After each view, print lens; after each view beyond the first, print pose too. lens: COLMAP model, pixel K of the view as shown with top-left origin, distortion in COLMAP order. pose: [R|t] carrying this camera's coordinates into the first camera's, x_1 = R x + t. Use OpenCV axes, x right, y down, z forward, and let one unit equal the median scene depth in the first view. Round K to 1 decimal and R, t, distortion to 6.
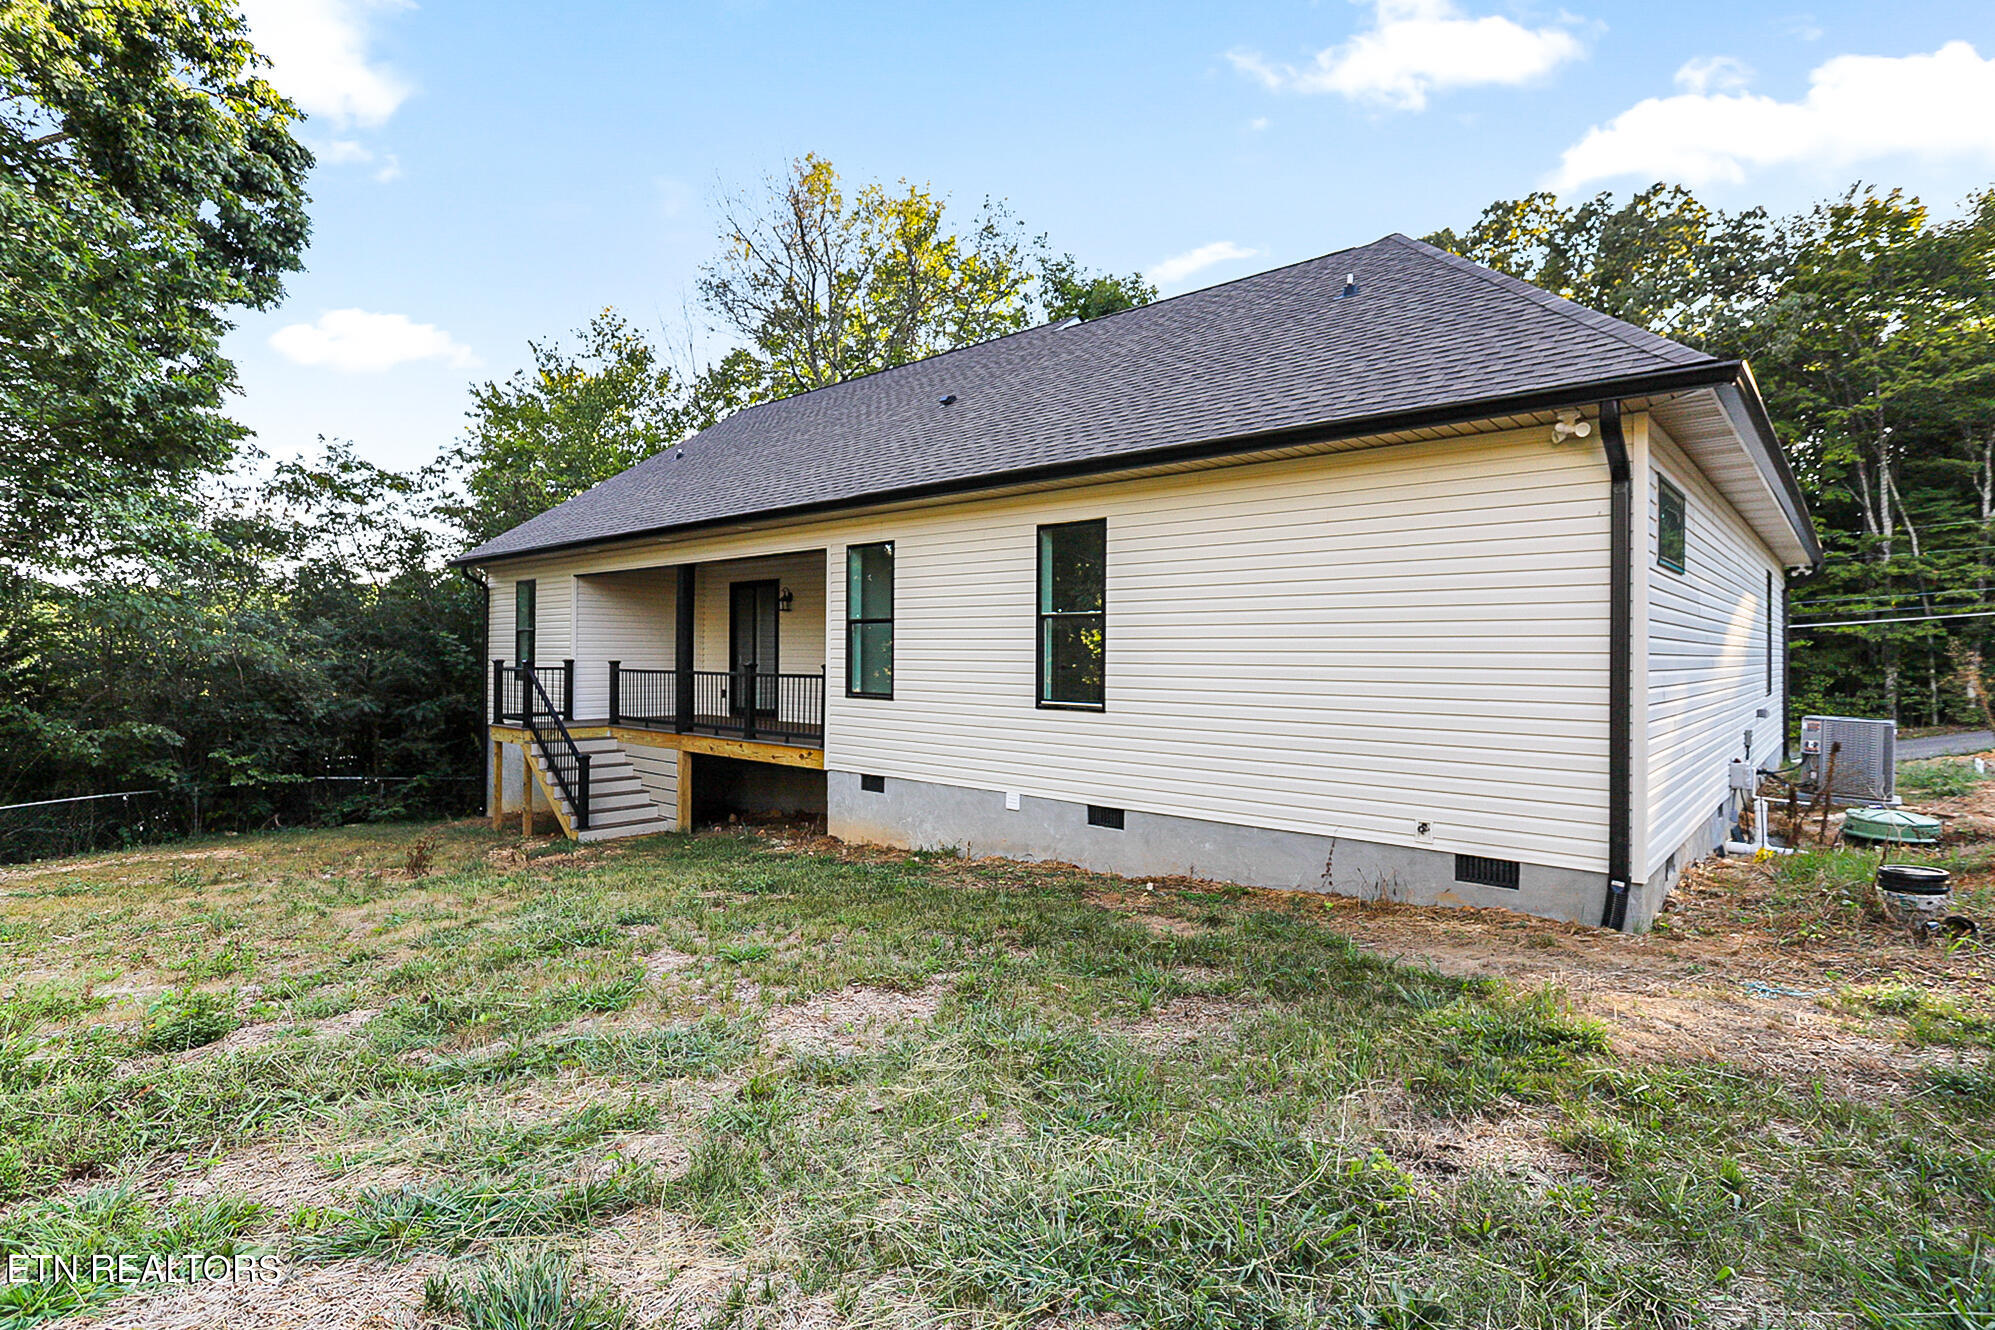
lens RADIAL K [[989.8, 0, 1001.0], [0, 989.8, 657.1], [0, 0, 1]] dist [-0.006481, -0.000128]
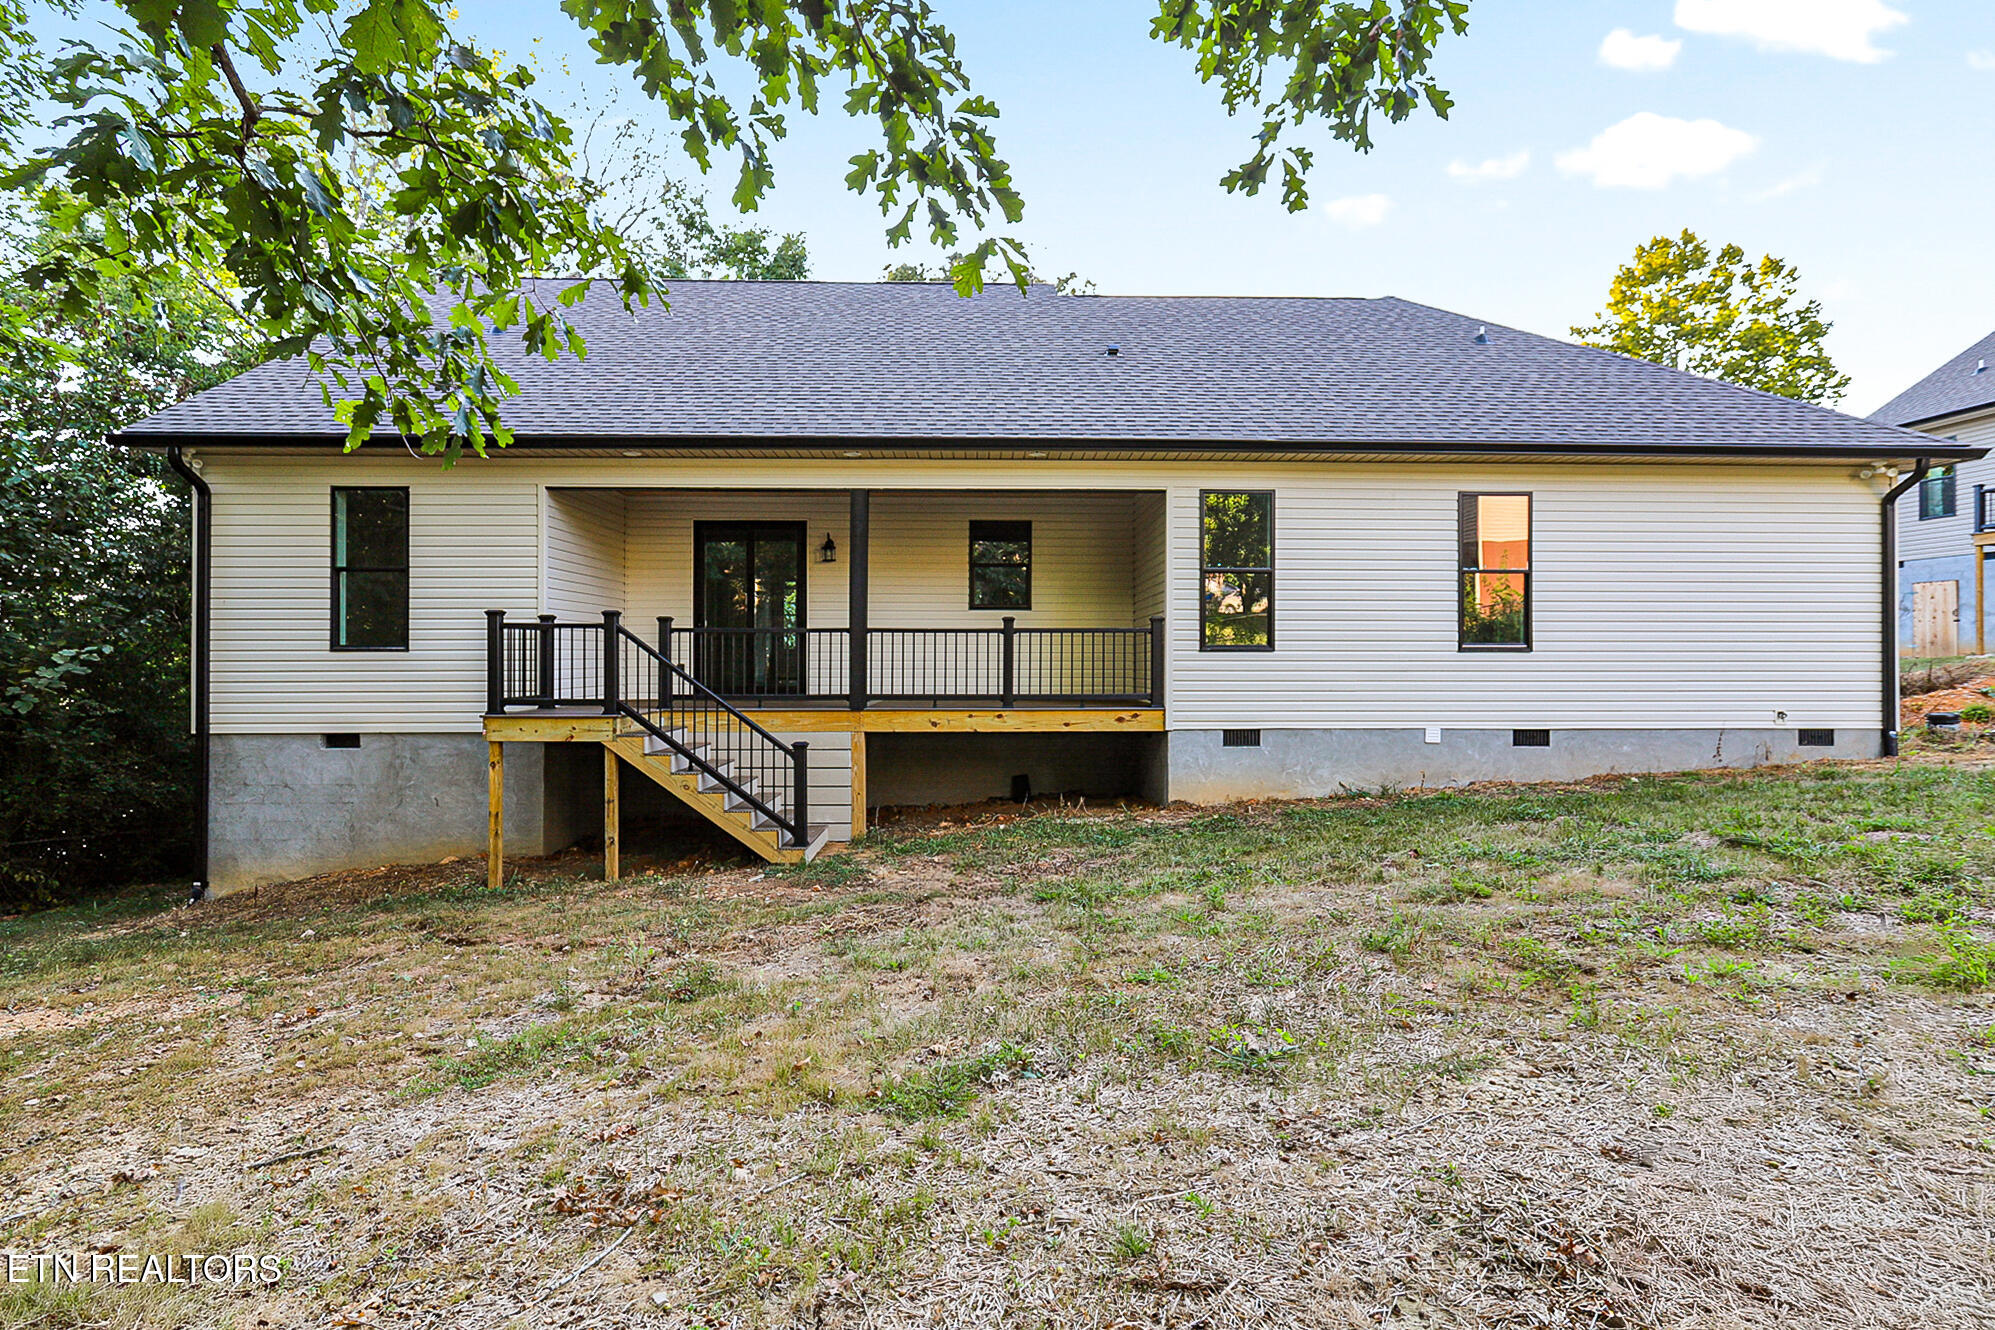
lens RADIAL K [[936.6, 0, 1001.0], [0, 936.6, 658.9], [0, 0, 1]] dist [0.001509, -0.000166]
pose [[0.721620, -0.015831, 0.692108, -0.932946], [0.007289, 0.999857, 0.015271, 0.033530], [-0.692251, -0.005975, 0.721632, 0.496173]]
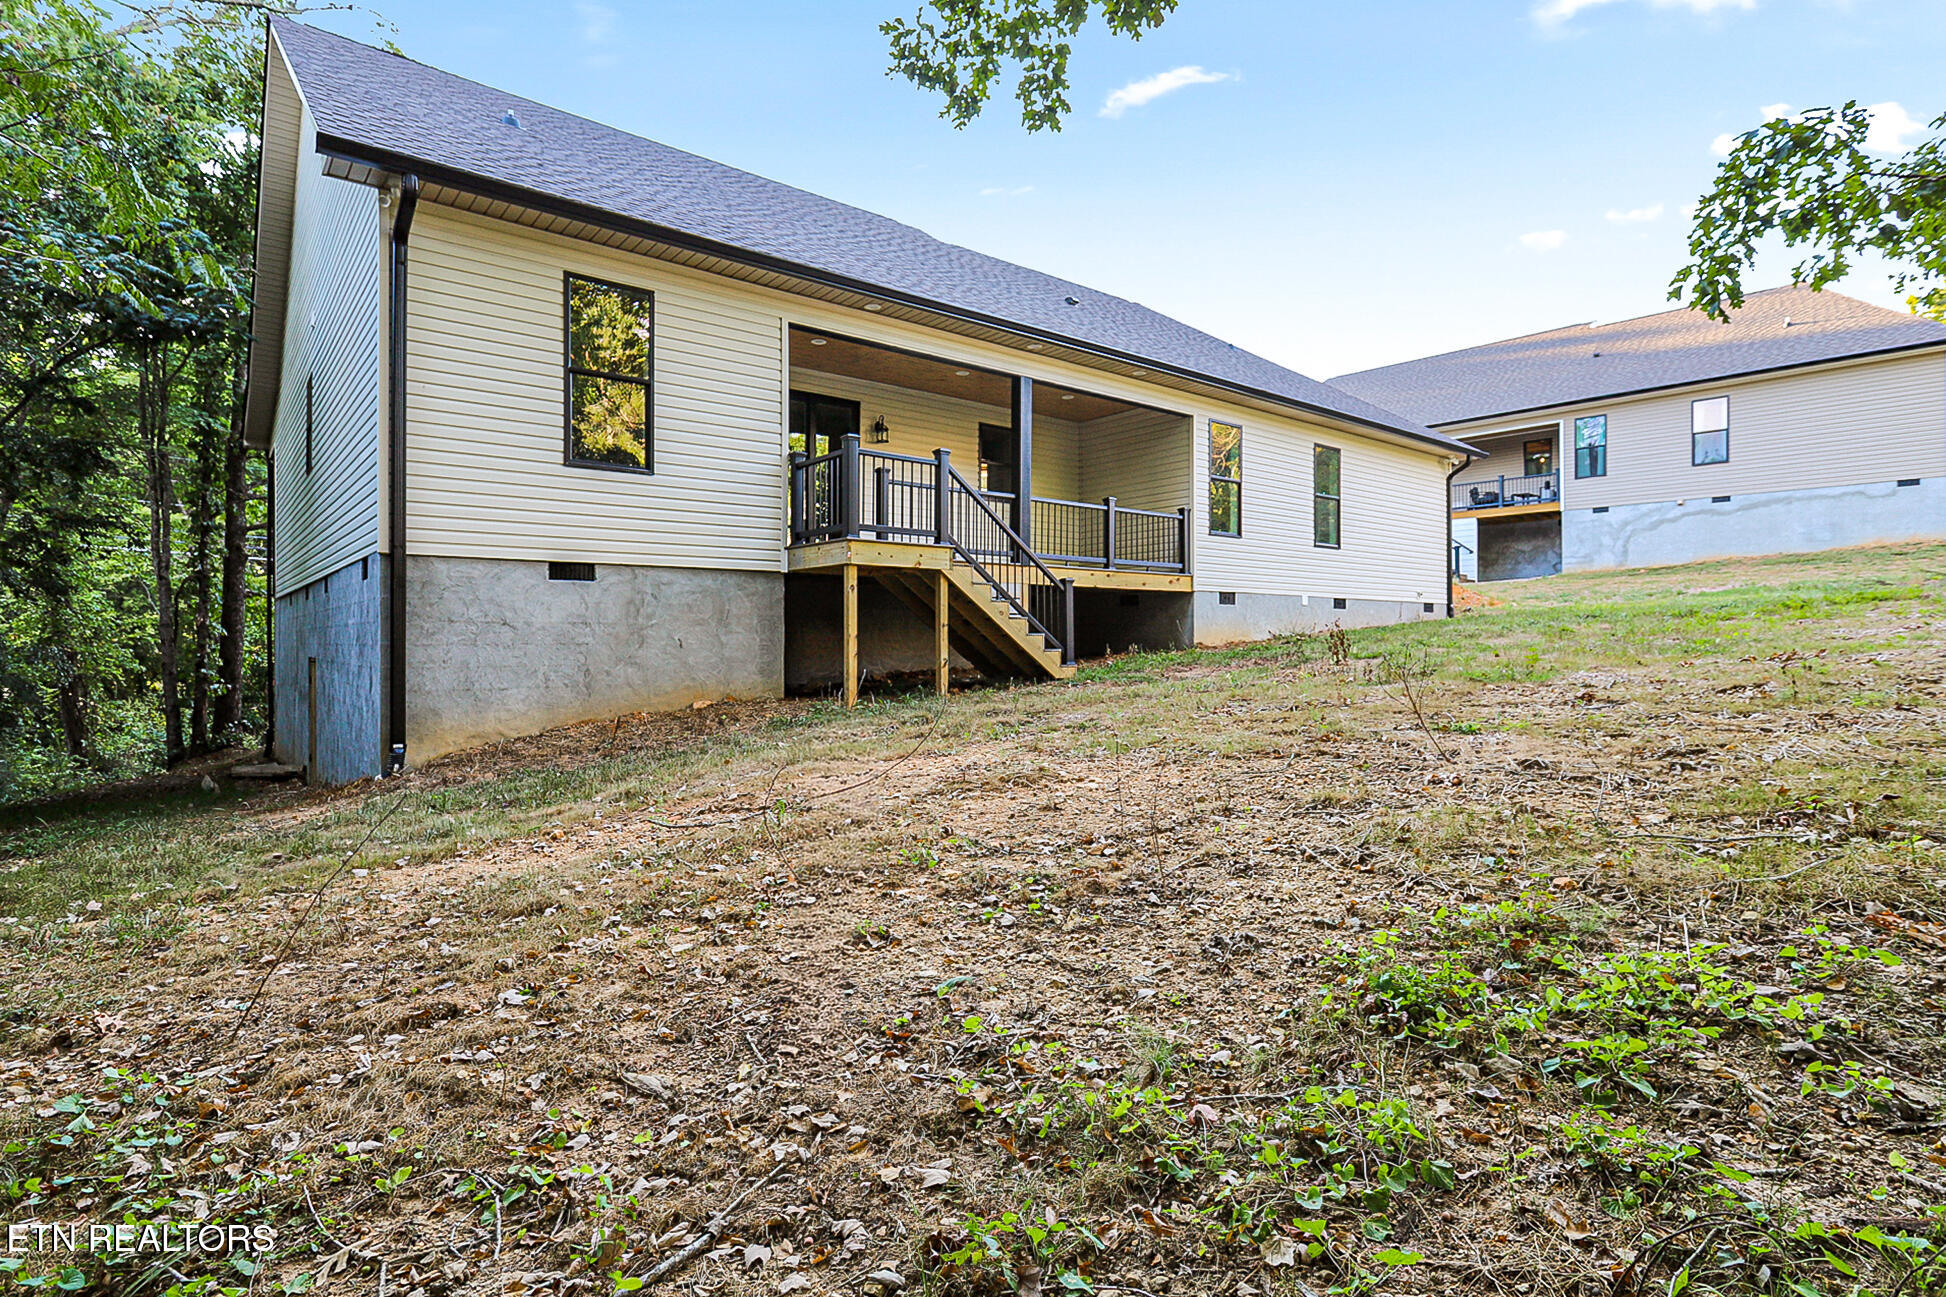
lens RADIAL K [[965.5, 0, 976.8], [0, 965.5, 642.9], [0, 0, 1]] dist [-0.006481, -0.000128]
pose [[0.155470, -0.015892, 0.987713, -1.502316], [0.000061, 0.999871, 0.016078, 0.167085], [-0.987841, -0.002439, 0.155451, 1.129217]]
